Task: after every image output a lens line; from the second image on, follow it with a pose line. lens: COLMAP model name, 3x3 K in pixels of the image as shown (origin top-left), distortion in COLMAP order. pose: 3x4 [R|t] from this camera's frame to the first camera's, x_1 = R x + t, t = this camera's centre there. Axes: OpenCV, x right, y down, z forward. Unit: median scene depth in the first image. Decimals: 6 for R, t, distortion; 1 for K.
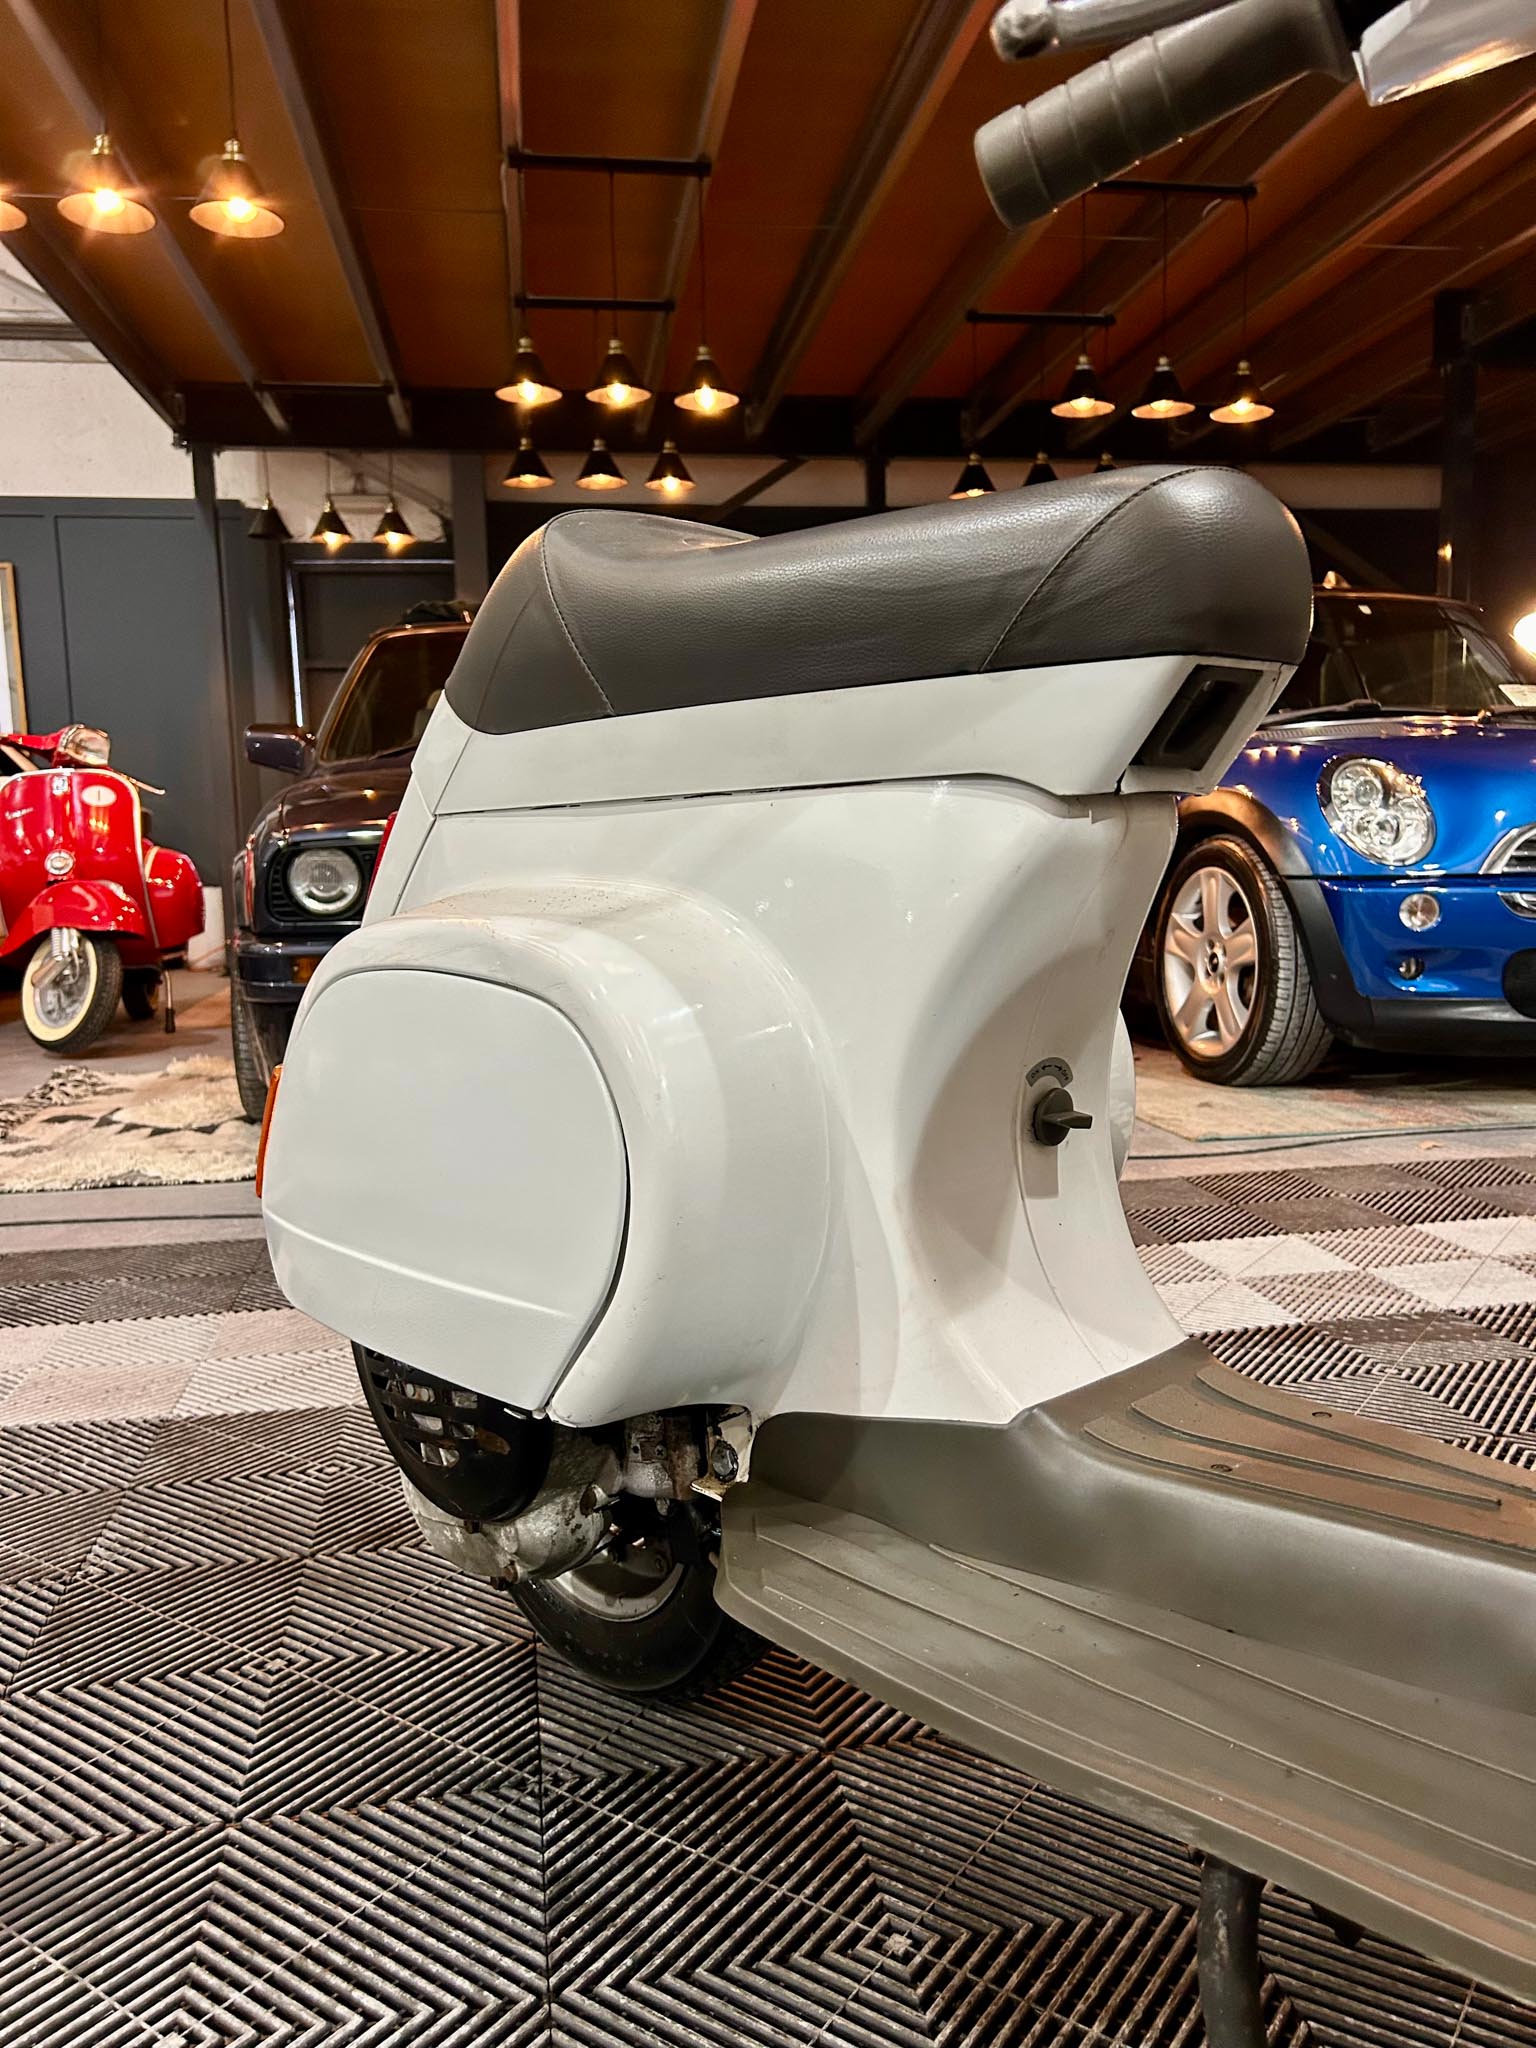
lens RADIAL K [[1559.2, 0, 785.0], [0, 1559.2, 1046.1], [0, 0, 1]] dist [0.054726, -0.062005]
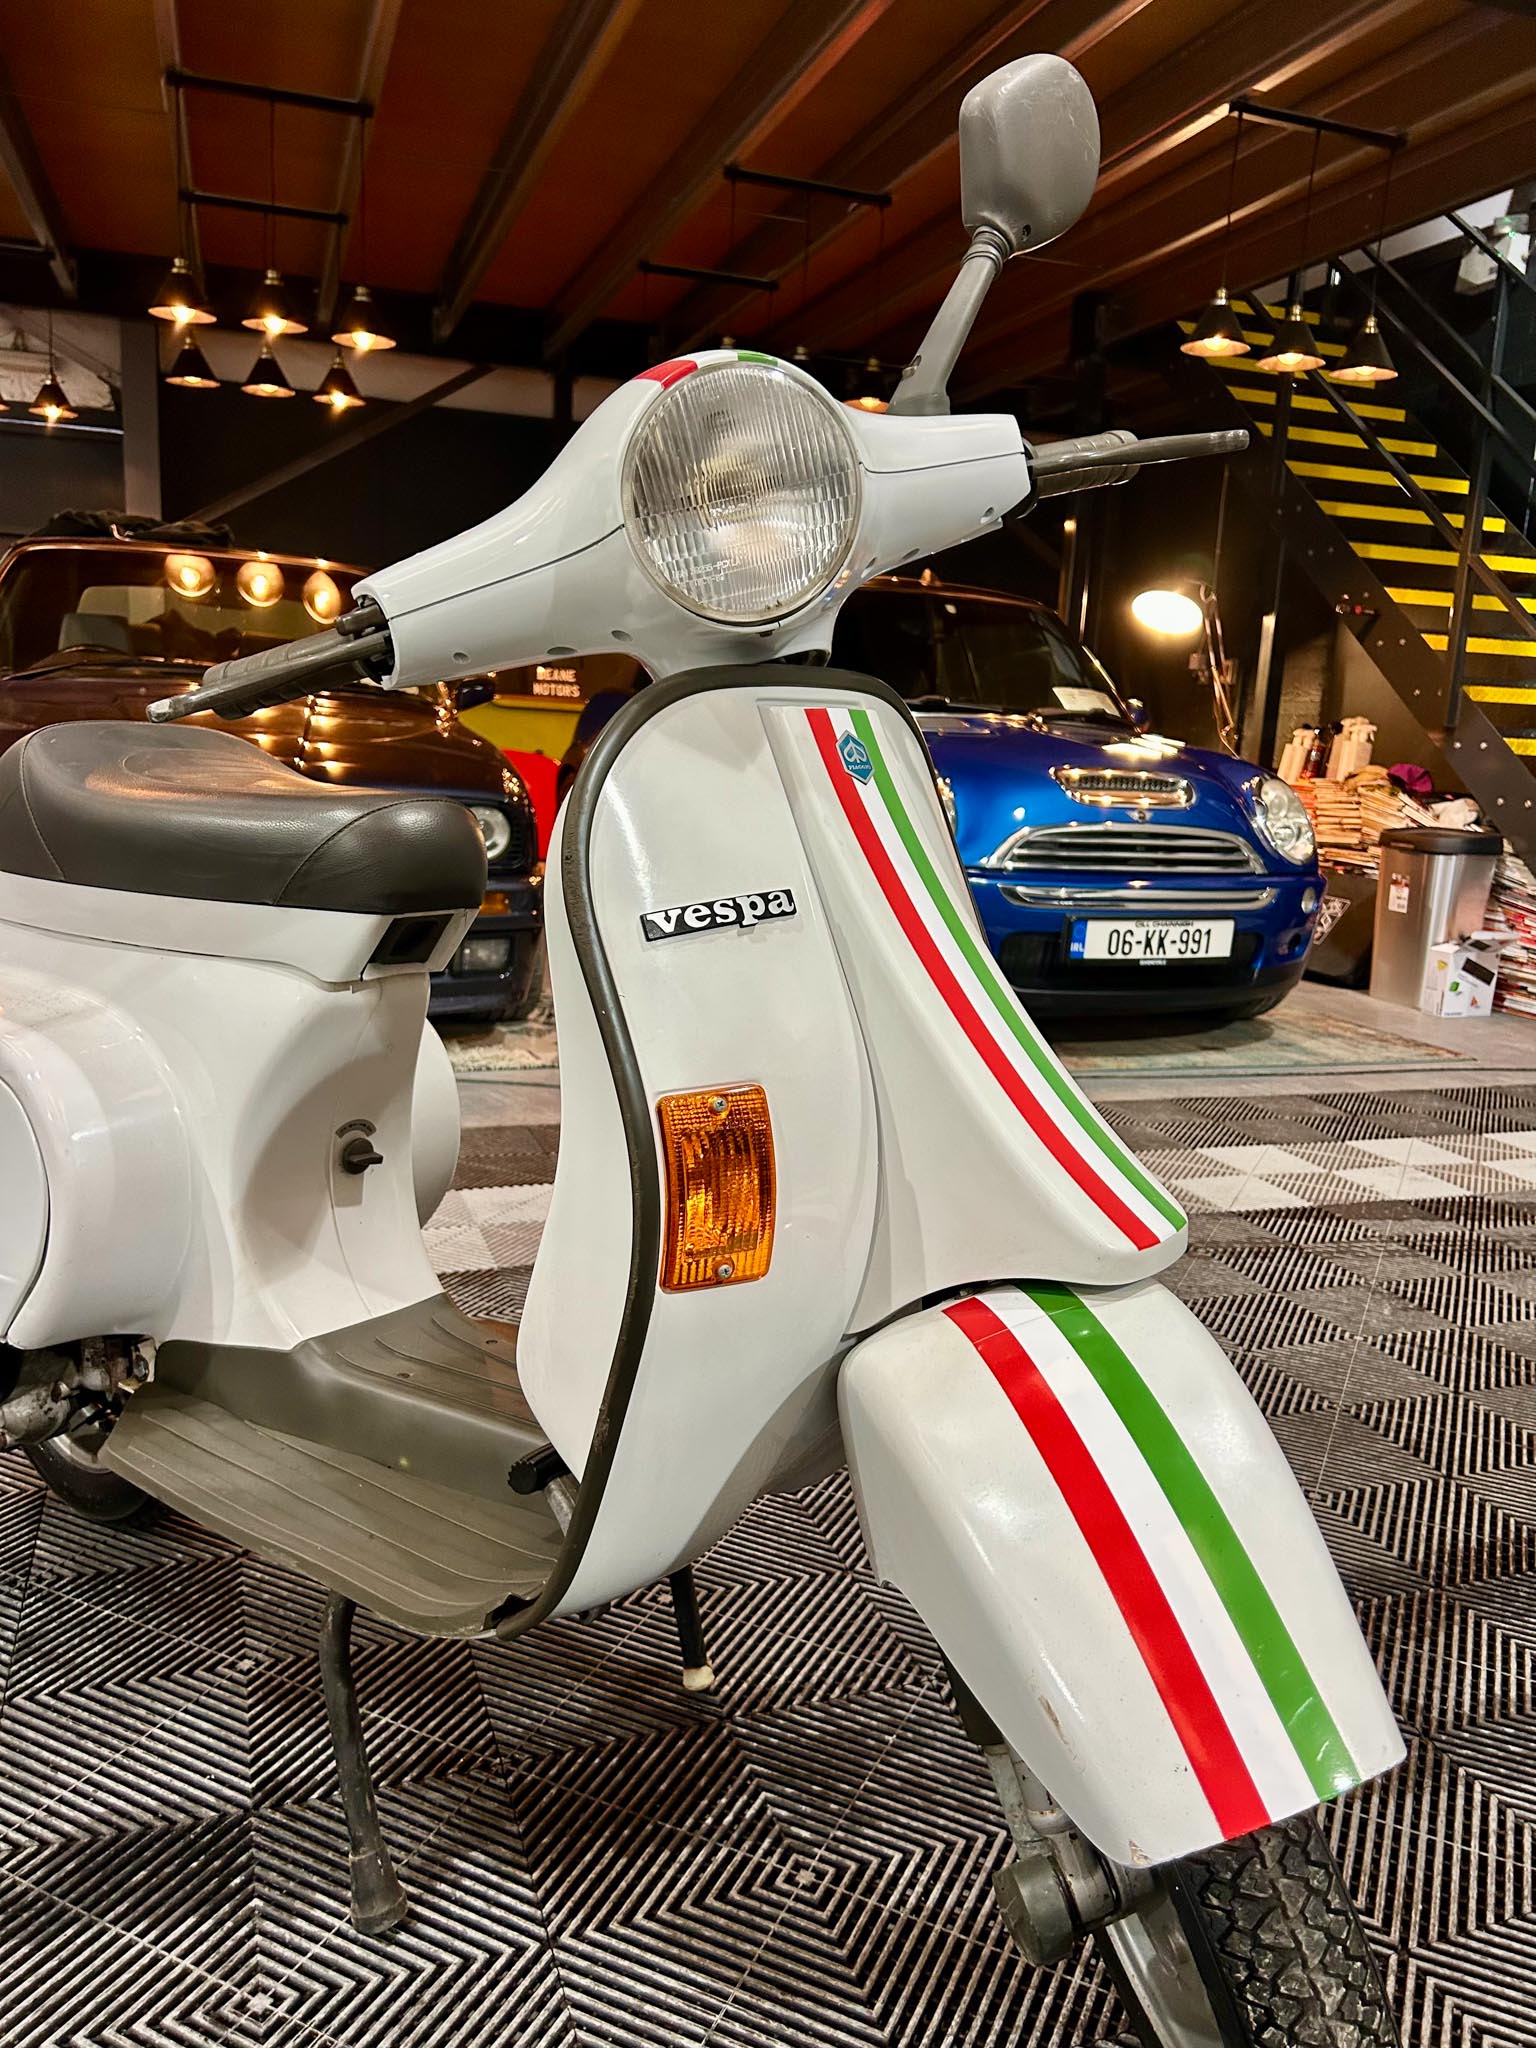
lens RADIAL K [[1559.2, 0, 785.0], [0, 1559.2, 1046.1], [0, 0, 1]] dist [0.054726, -0.062005]
pose [[0.982891, 0.038986, 0.180017, 0.073886], [-0.052983, 0.995879, 0.073610, -0.049451], [-0.176405, -0.081888, 0.980905, -0.150558]]
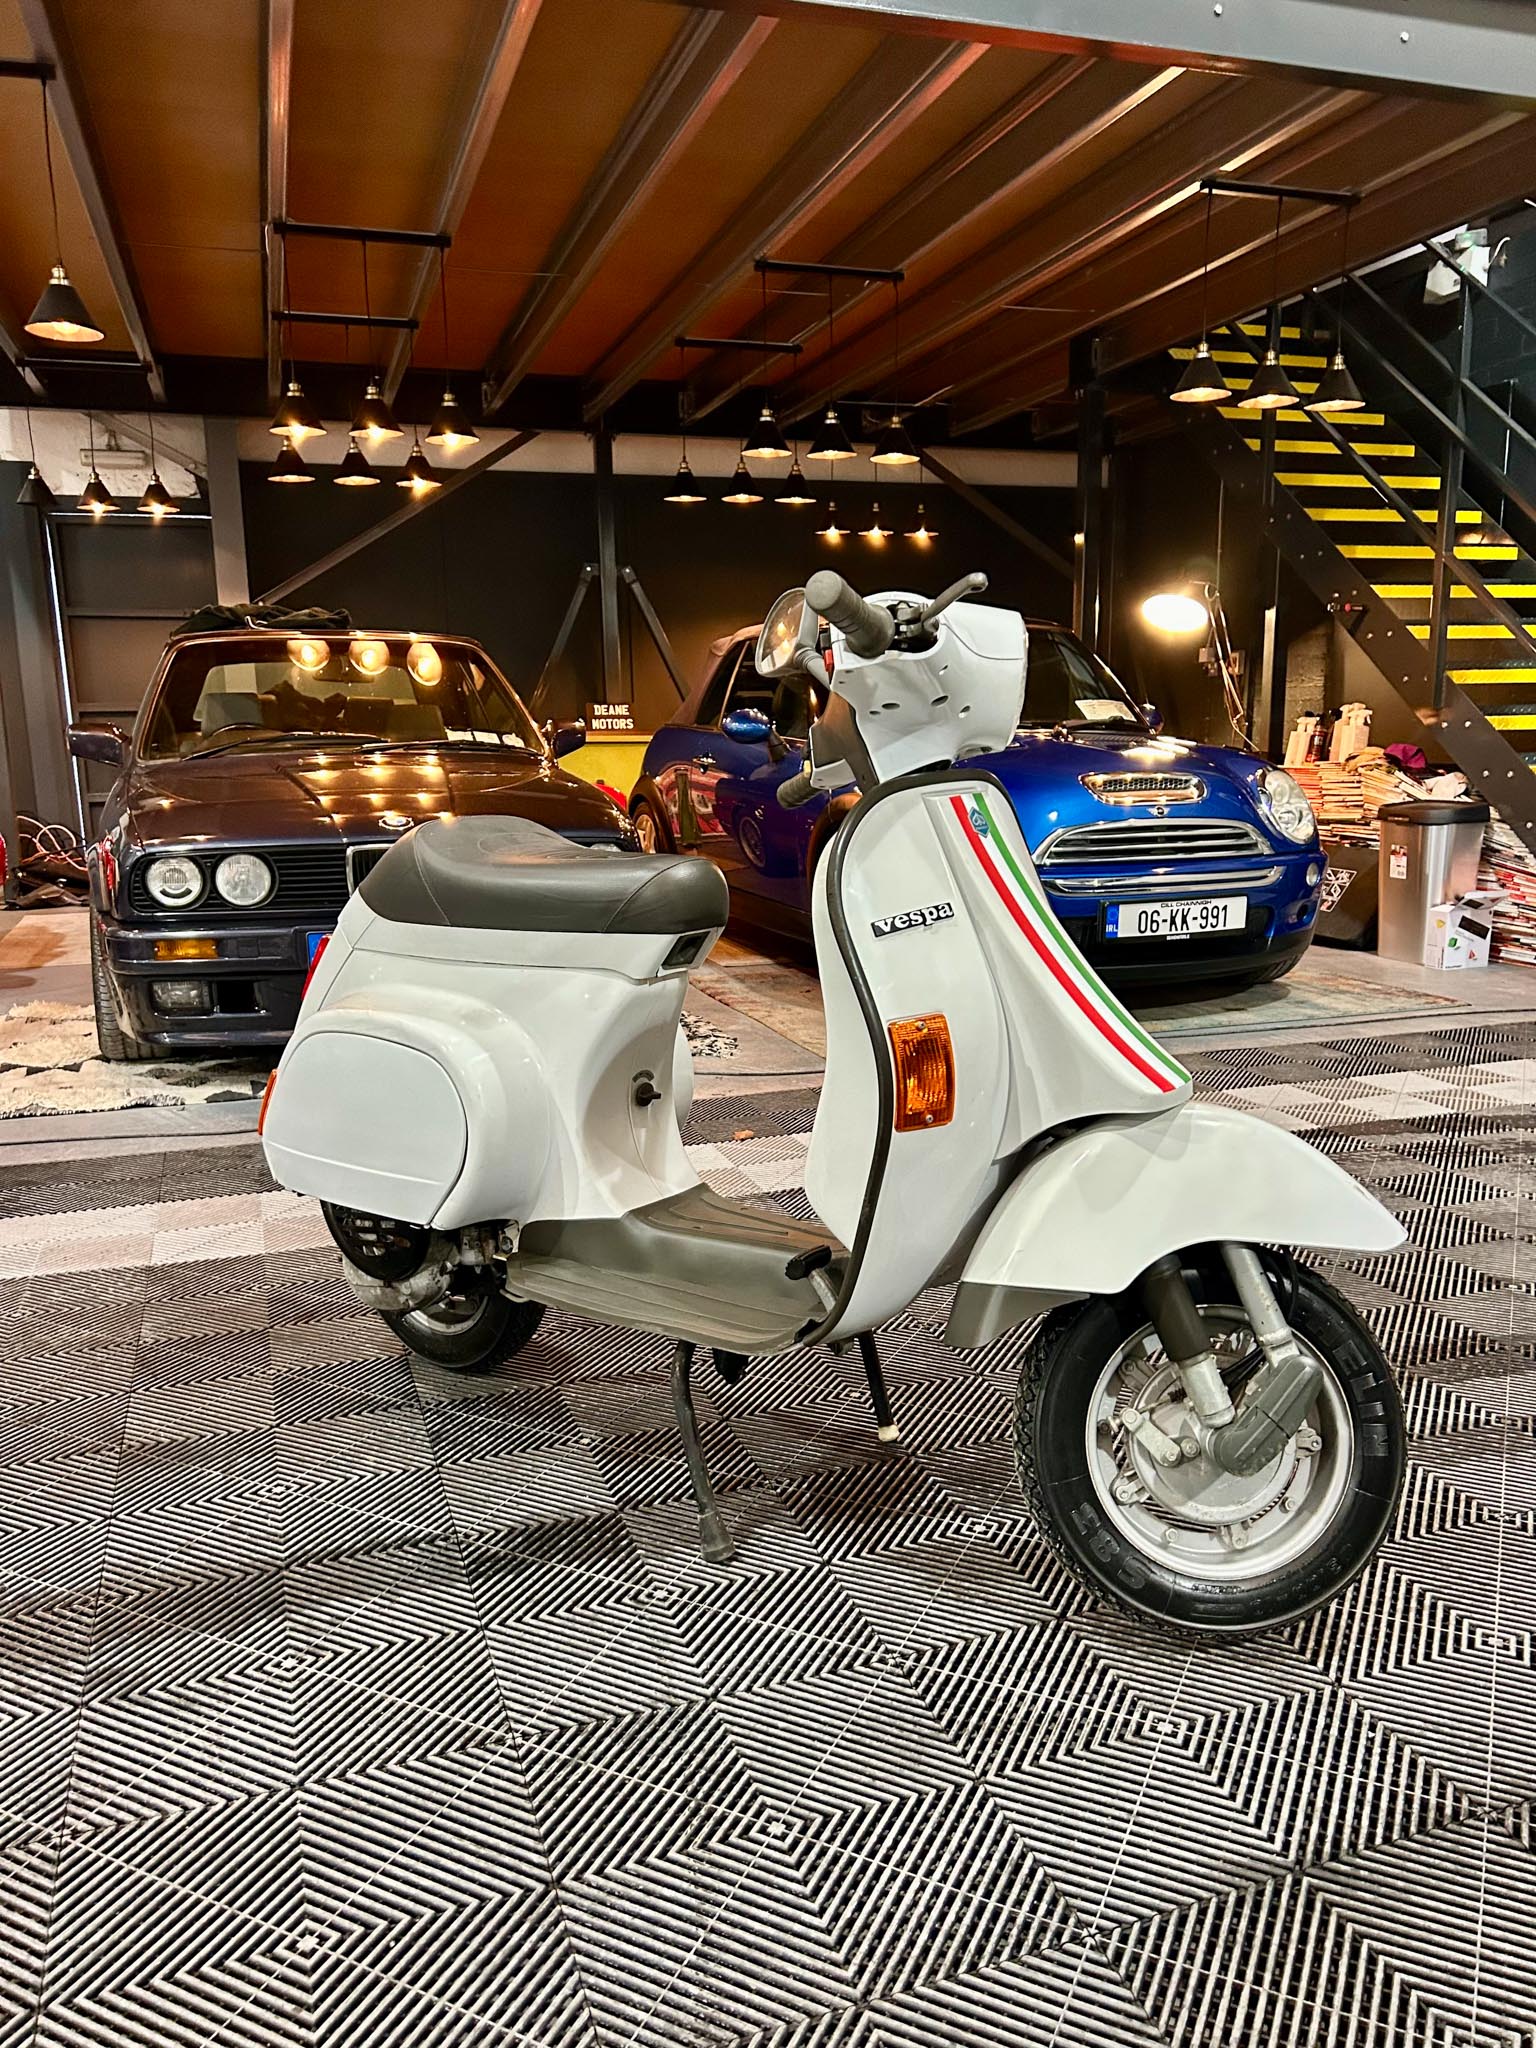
lens RADIAL K [[1559.2, 0, 785.0], [0, 1559.2, 1046.1], [0, 0, 1]] dist [0.054726, -0.062005]
pose [[0.987417, -0.022472, 0.156536, 0.003188], [0.011294, 0.997345, 0.071933, -0.047636], [-0.157737, -0.069260, 0.985049, -0.331518]]
